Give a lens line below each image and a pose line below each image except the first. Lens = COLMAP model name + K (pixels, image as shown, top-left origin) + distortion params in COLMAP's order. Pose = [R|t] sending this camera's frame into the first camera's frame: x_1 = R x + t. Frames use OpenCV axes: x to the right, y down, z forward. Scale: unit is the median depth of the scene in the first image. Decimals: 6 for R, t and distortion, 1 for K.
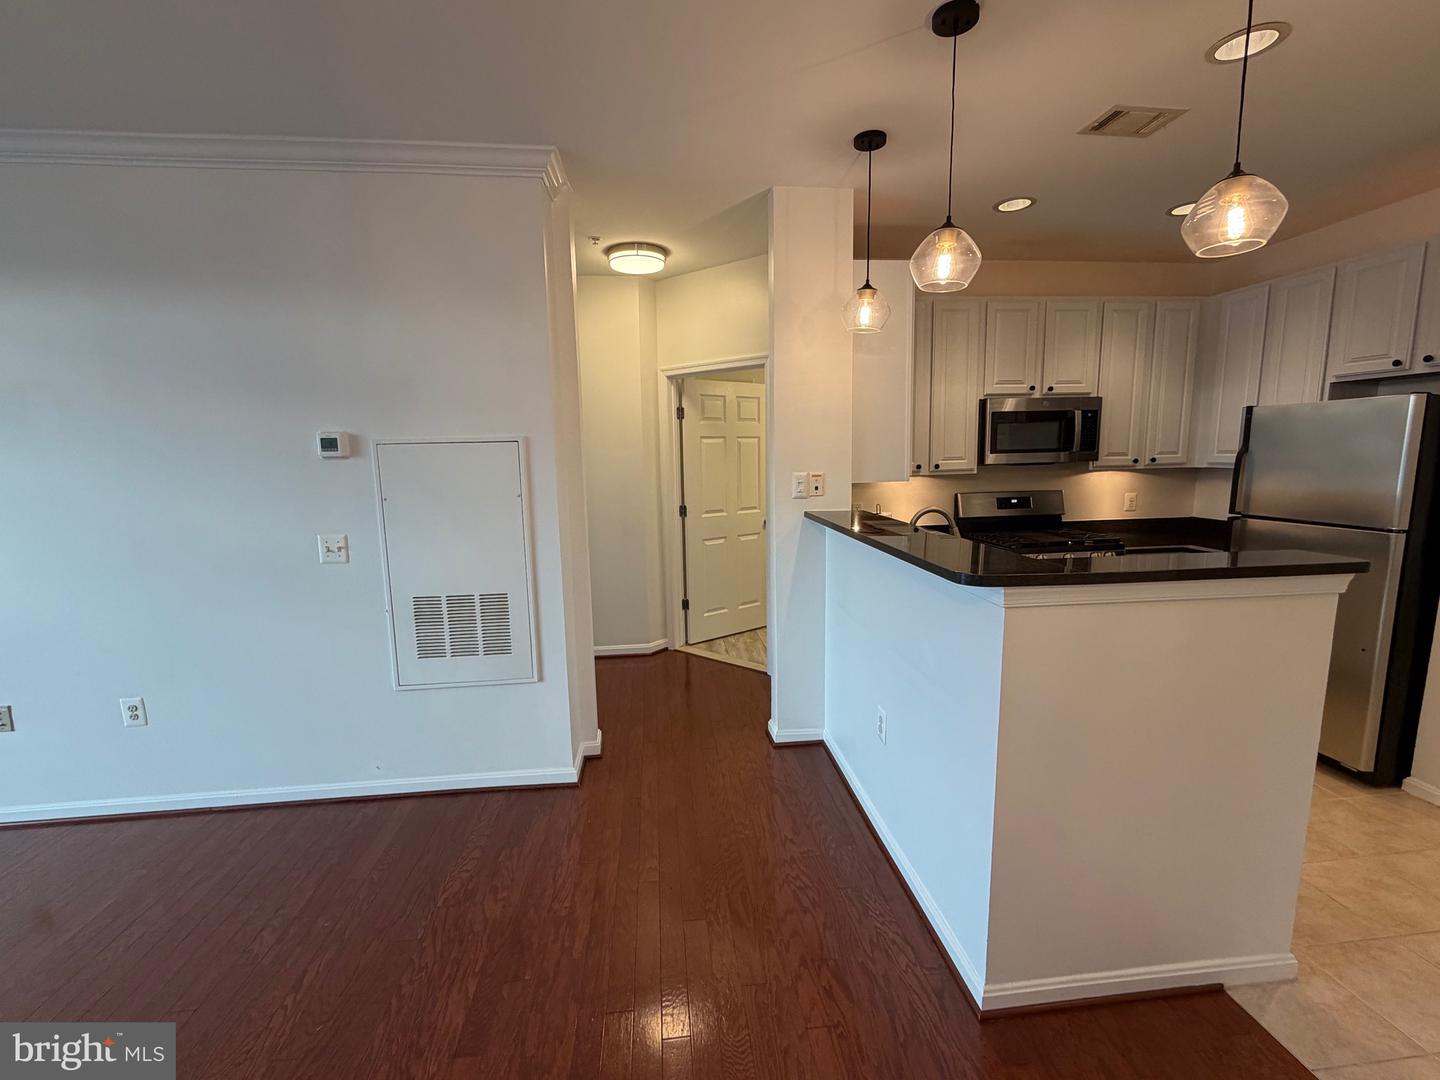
lens RADIAL K [[616.7, 0, 725.1], [0, 616.7, 540.3], [0, 0, 1]] dist [-0.000444, -0.000001]
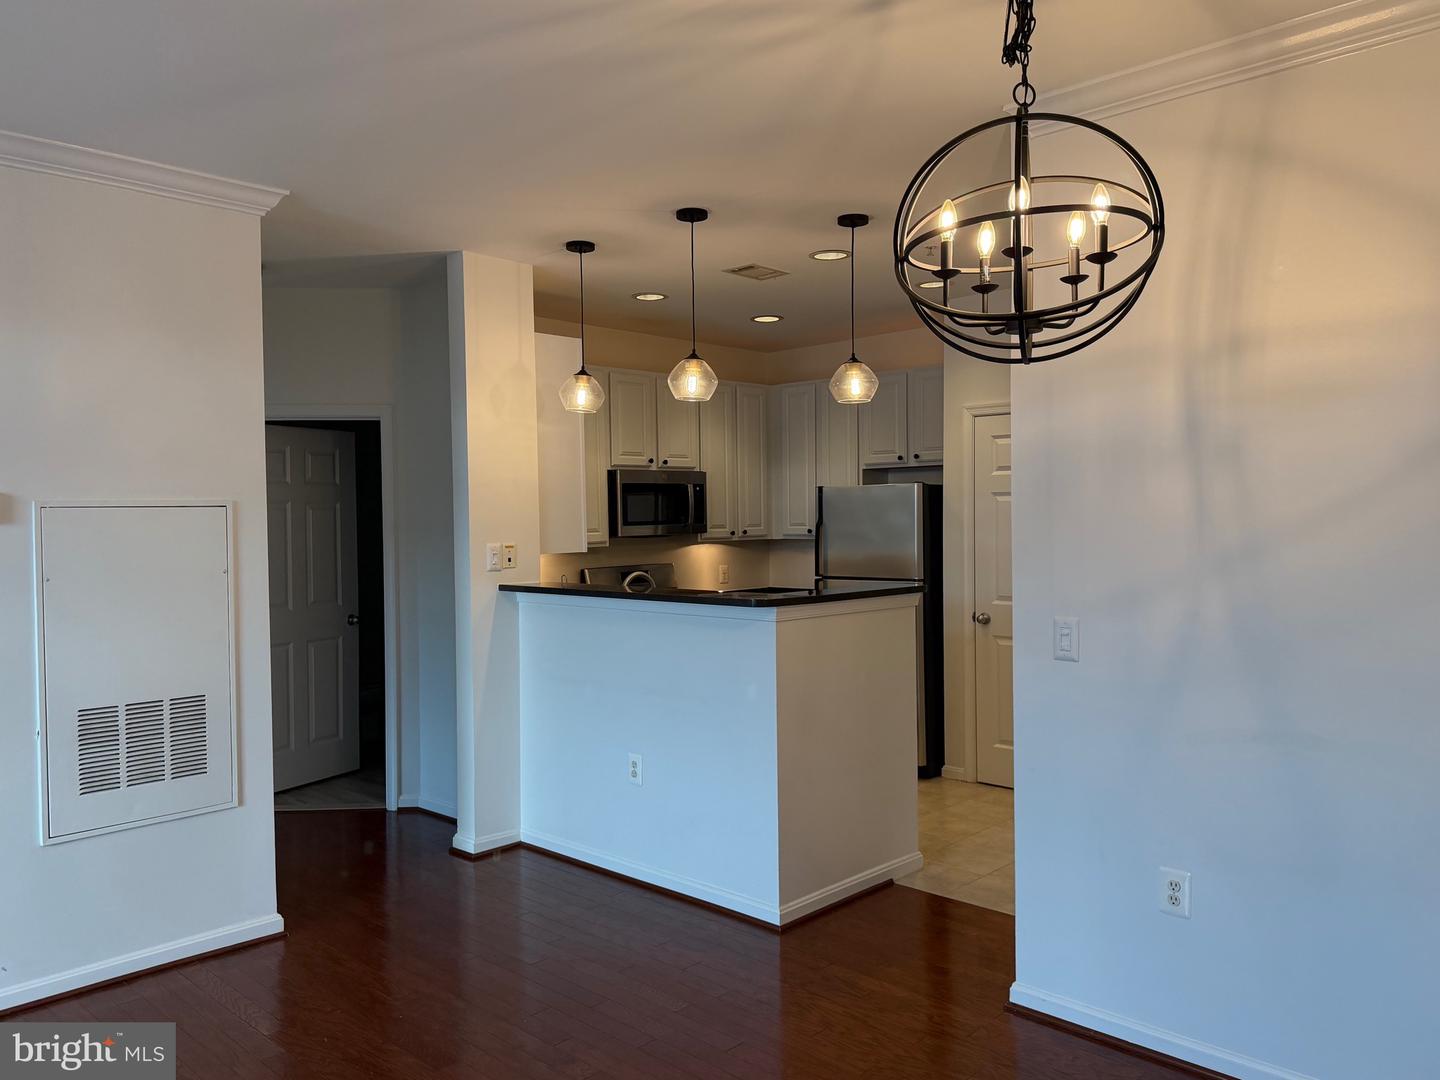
lens RADIAL K [[1062.7, 0, 720.0], [0, 1062.7, 540.0], [0, 0, 1]] dist [0.037174, -0.002787]
pose [[0.764562, -0.005614, 0.644525, -0.652424], [0.091876, 0.990700, -0.100358, 0.078197], [-0.637968, 0.135946, 0.757968, -0.443651]]
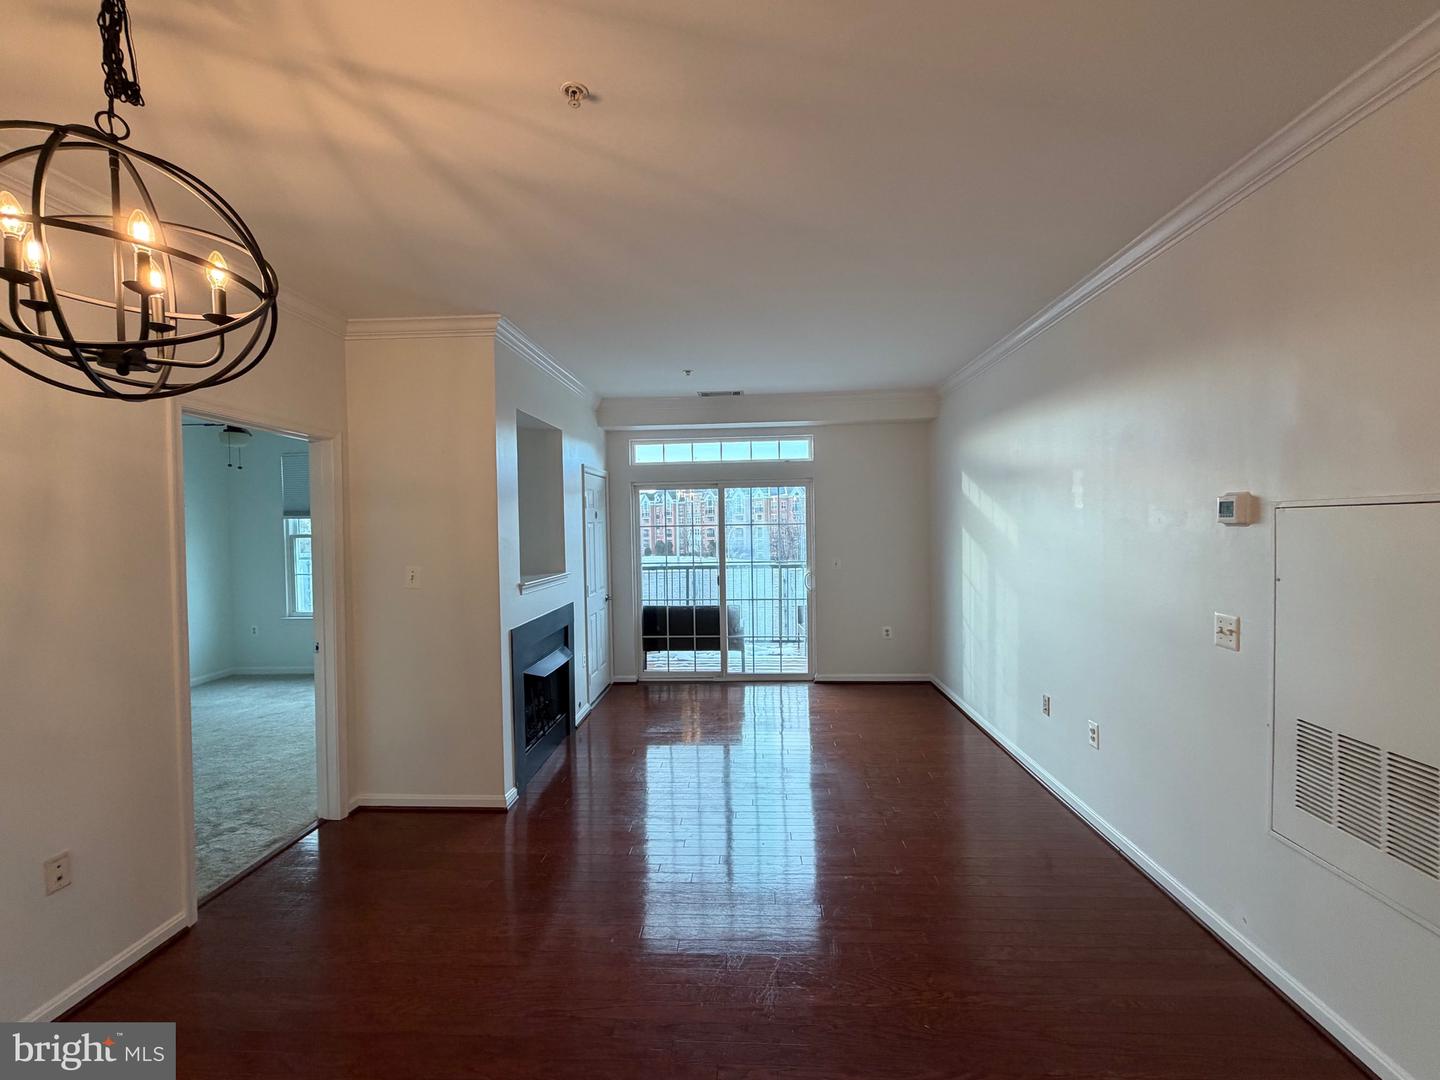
lens RADIAL K [[616.7, 0, 725.1], [0, 616.7, 540.3], [0, 0, 1]] dist [-0.000444, -0.000001]
pose [[-0.156664, 0.042540, -0.986735, 0.257280], [-0.124840, 0.990206, 0.062511, -0.064800], [0.979730, 0.132977, -0.149818, 0.371950]]
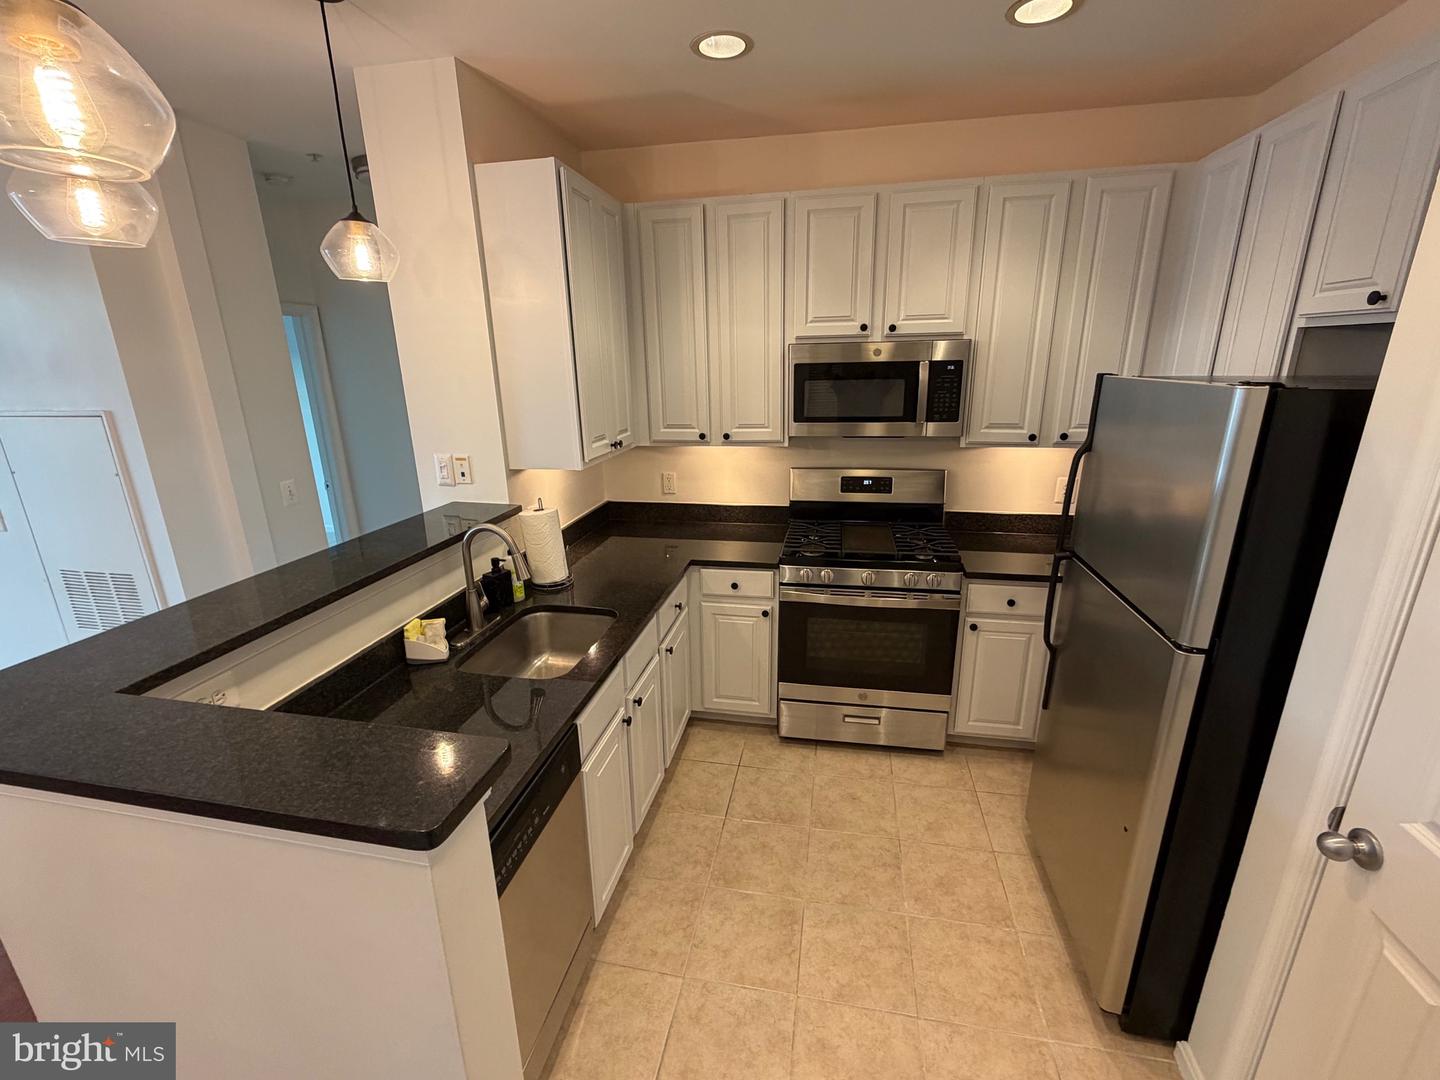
lens RADIAL K [[616.7, 0, 725.1], [0, 616.7, 540.3], [0, 0, 1]] dist [-0.000444, -0.000001]
pose [[0.953999, 0.089407, -0.286167, 0.707349], [-0.044333, 0.986075, 0.160284, -0.142893], [0.296512, -0.140225, 0.944678, 0.328824]]
